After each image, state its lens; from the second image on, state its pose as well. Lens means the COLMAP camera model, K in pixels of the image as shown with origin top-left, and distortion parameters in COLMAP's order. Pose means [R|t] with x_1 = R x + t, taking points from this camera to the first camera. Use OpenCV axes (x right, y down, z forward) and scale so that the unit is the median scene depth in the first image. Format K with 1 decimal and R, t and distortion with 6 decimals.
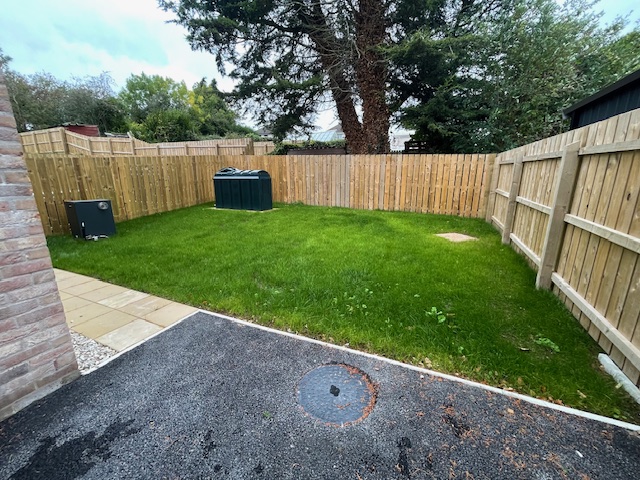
lens RADIAL K [[256.5, 0, 321.5], [0, 256.5, 238.1], [0, 0, 1]] dist [-0.001898, -0.001329]
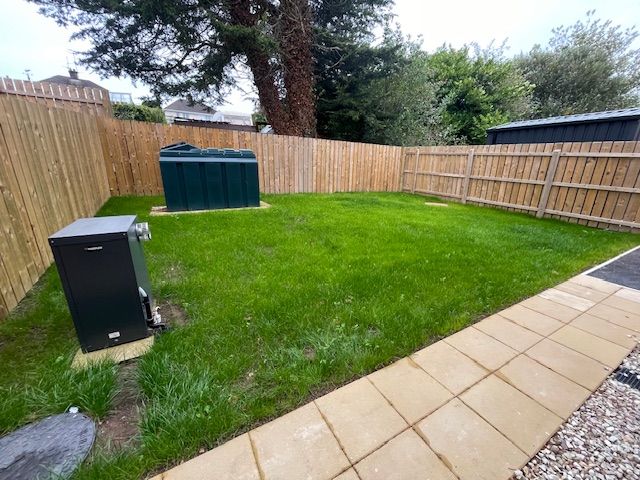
lens RADIAL K [[256.5, 0, 315.8], [0, 256.5, 239.1], [0, 0, 1]] dist [-0.001898, -0.001329]
pose [[0.606812, -0.219603, 0.763906, -0.728521], [0.167153, 0.974841, 0.147463, -0.096209], [-0.777071, 0.038207, 0.628253, 0.409705]]
